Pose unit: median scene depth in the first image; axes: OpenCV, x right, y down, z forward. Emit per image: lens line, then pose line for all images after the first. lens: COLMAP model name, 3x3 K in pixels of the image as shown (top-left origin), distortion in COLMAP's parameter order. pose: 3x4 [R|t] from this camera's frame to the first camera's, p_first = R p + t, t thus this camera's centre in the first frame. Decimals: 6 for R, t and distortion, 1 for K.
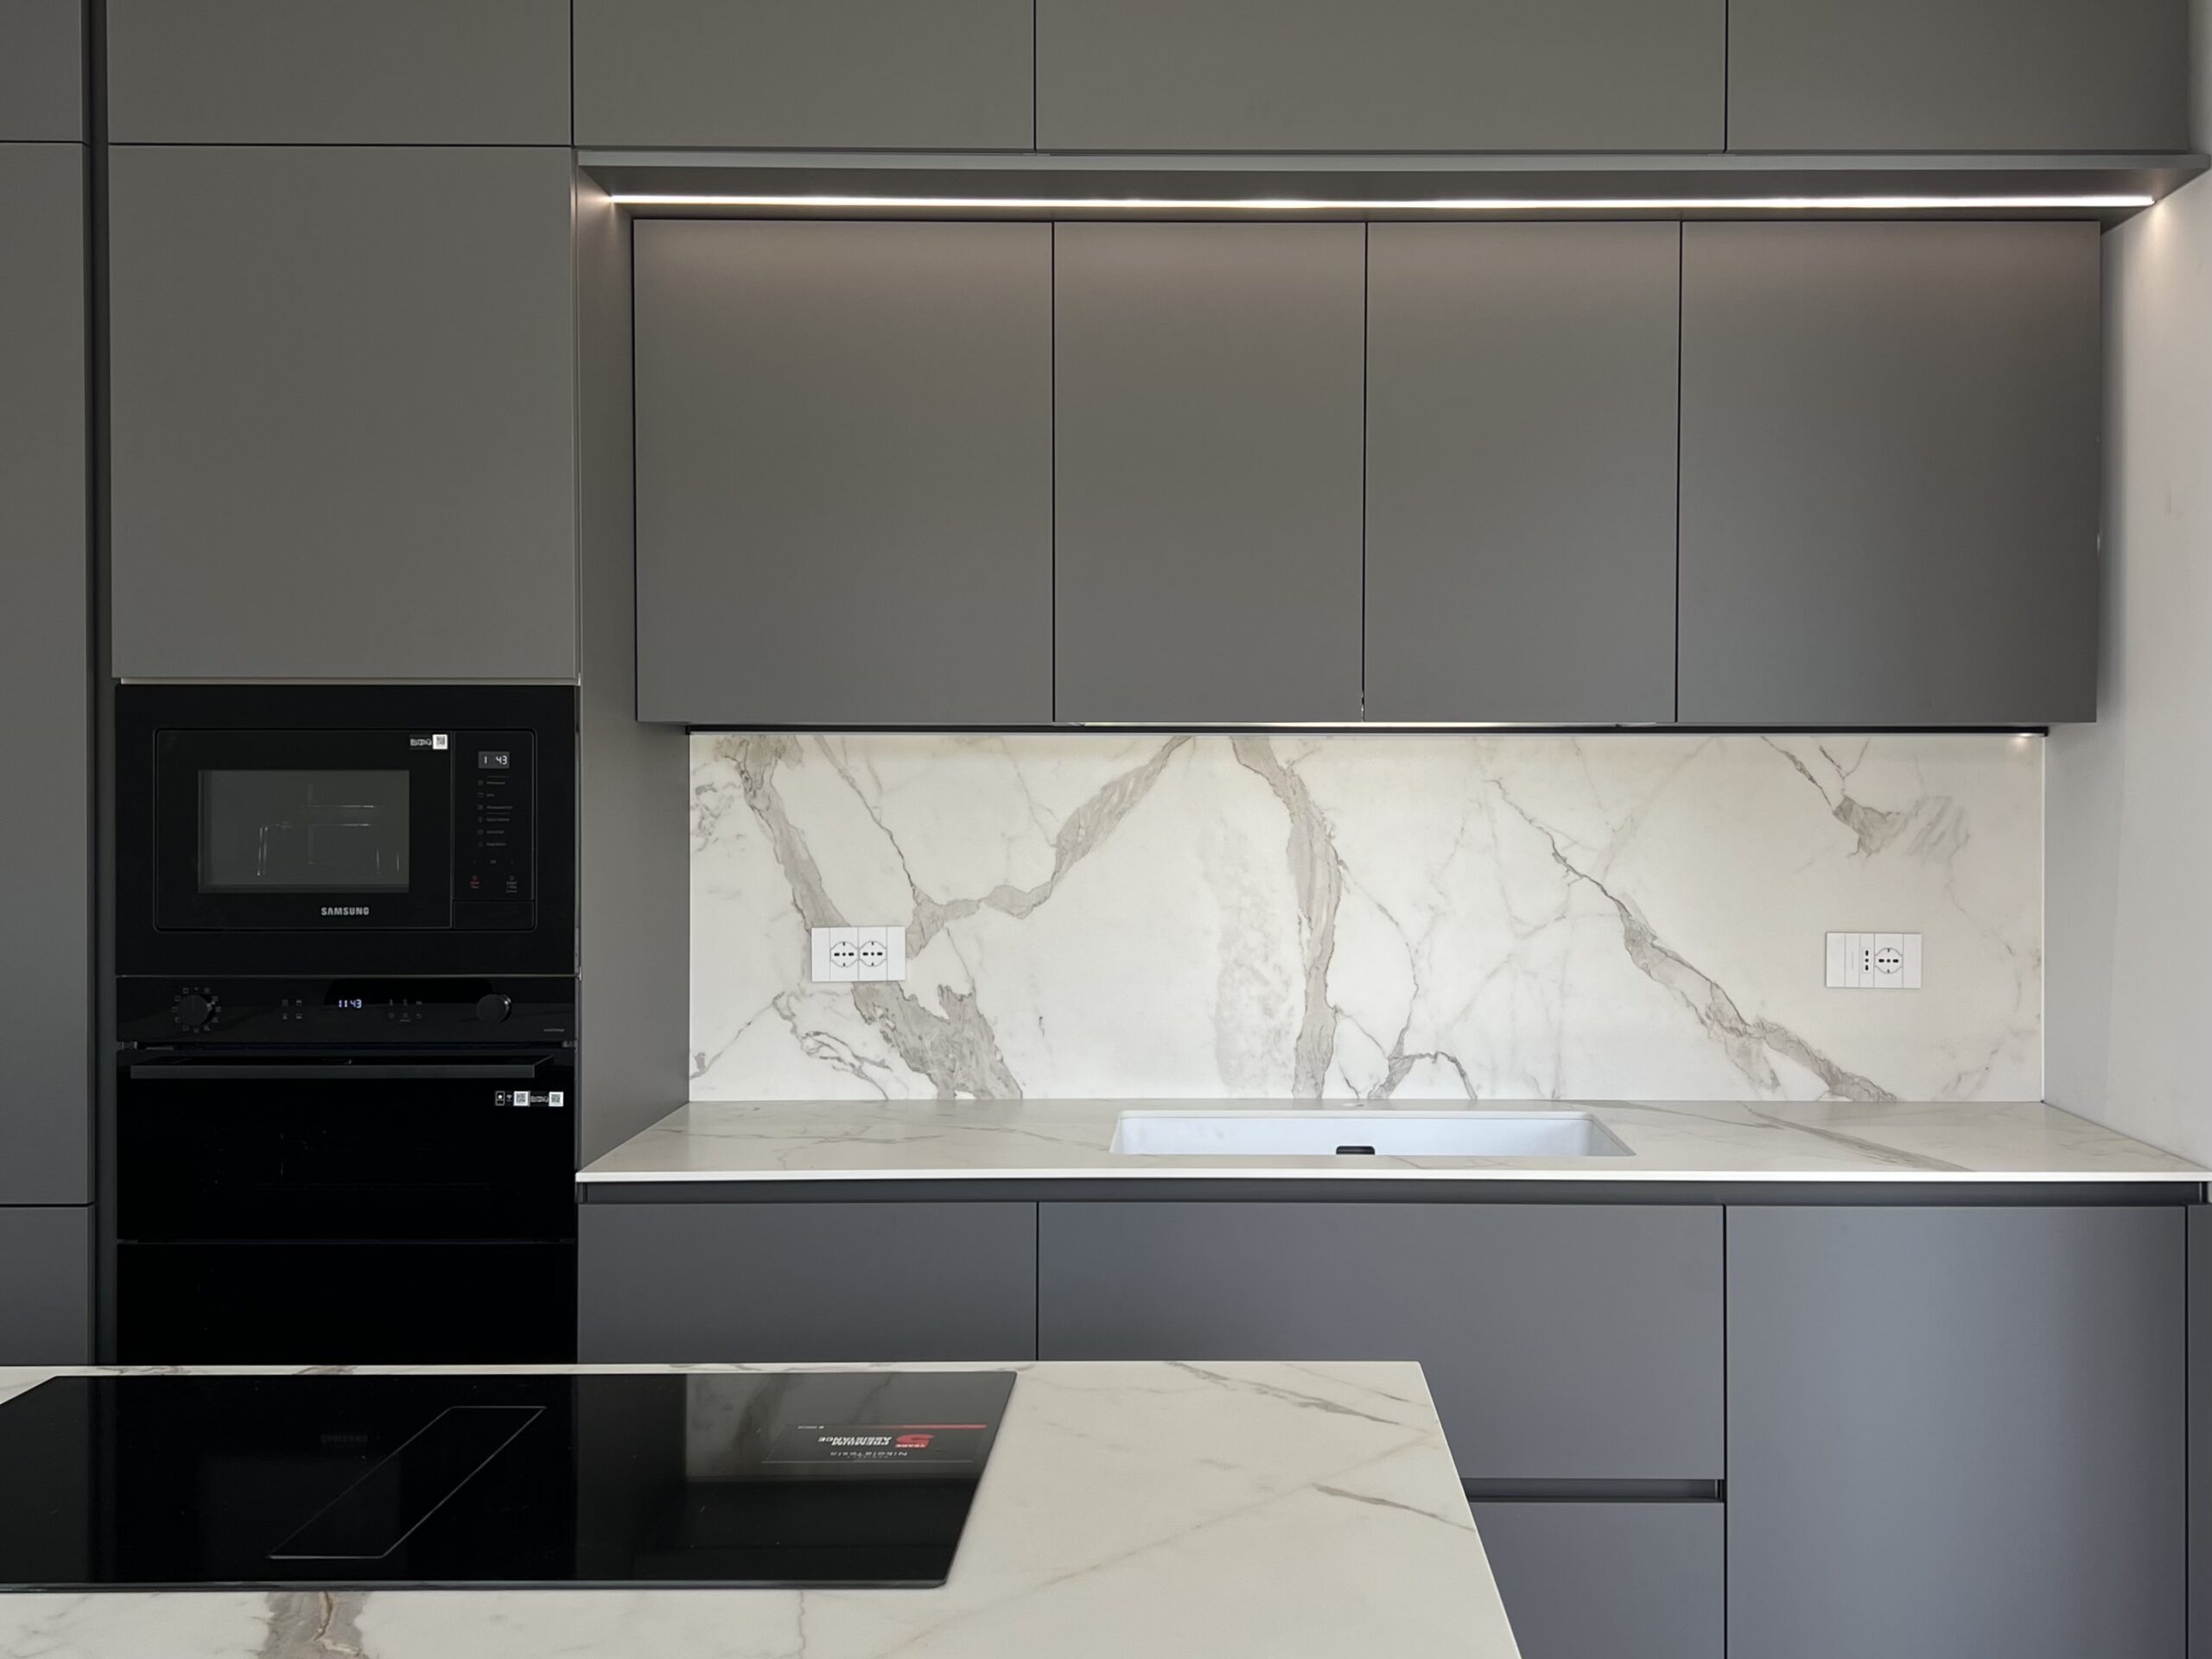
lens RADIAL K [[2121.6, 0, 1208.4], [0, 2121.6, 827.3], [0, 0, 1]] dist [0.023058, -0.004650]
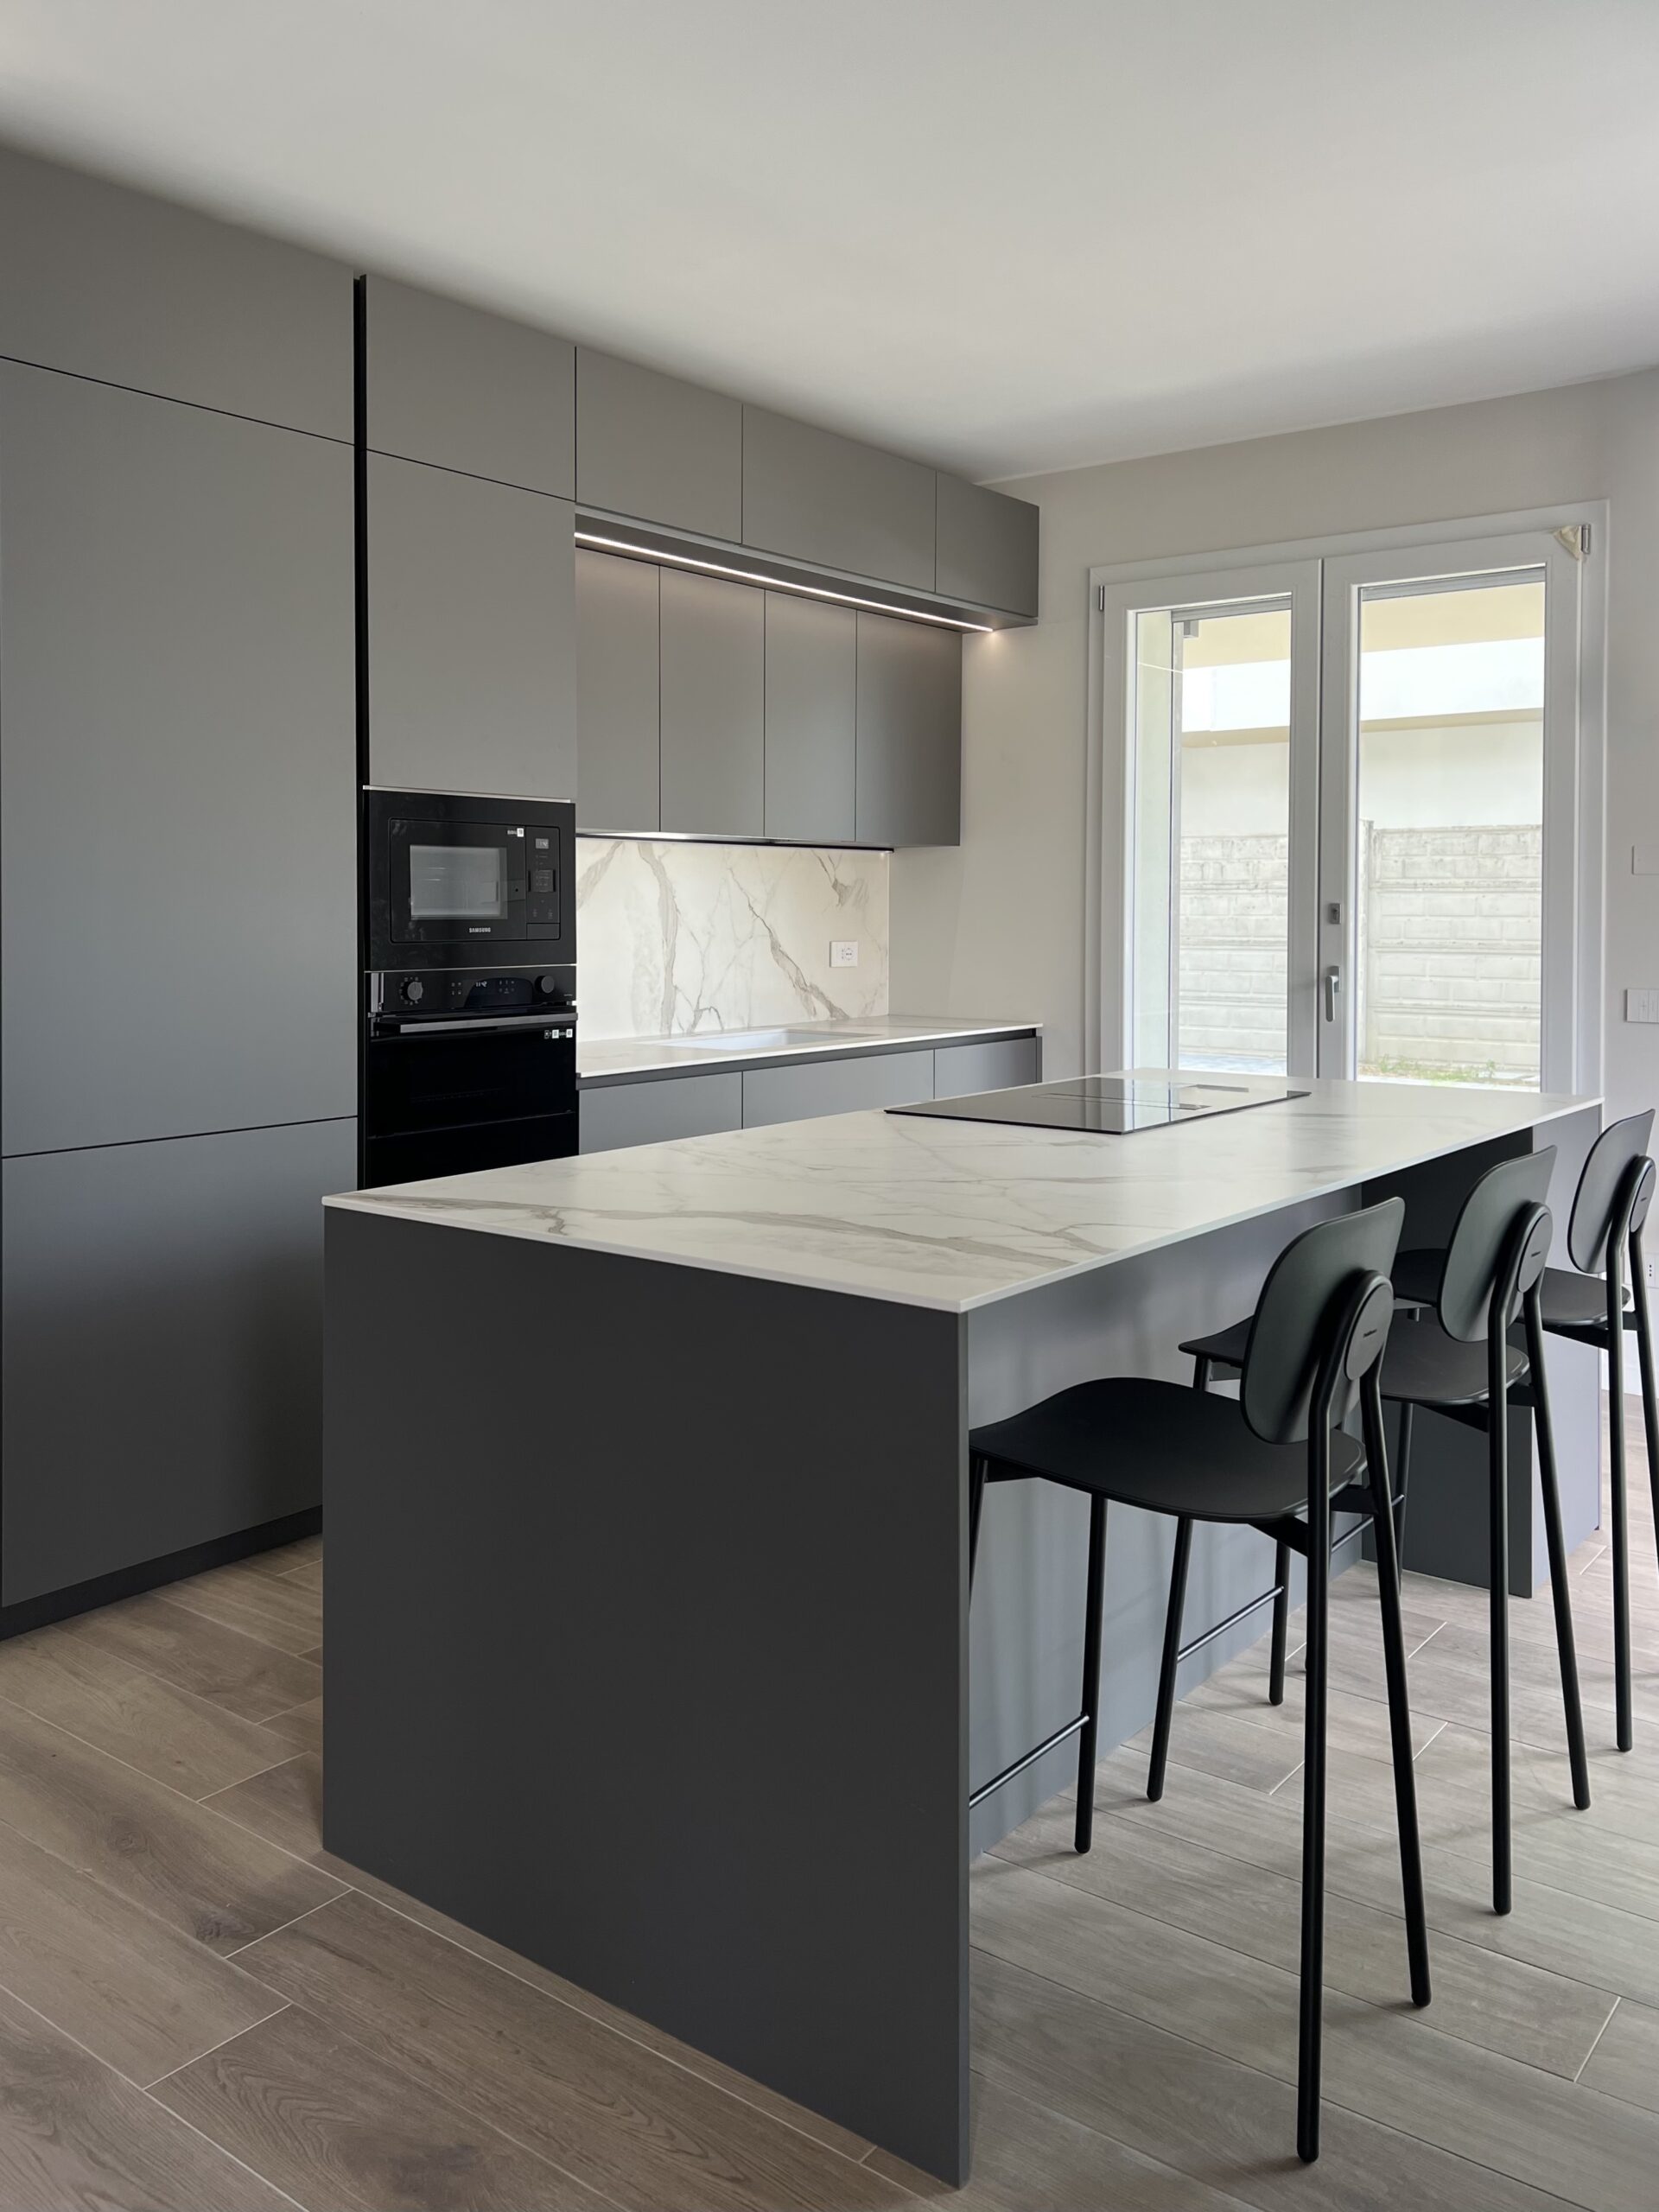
lens RADIAL K [[1678.4, 0, 899.6], [0, 1678.4, 1100.0], [0, 0, 1]] dist [0.010387, 0.003604]
pose [[0.586401, -0.097385, 0.804146, -1.053052], [0.022970, 0.994347, 0.103669, 0.034452], [-0.809695, -0.042320, 0.585323, -0.057341]]
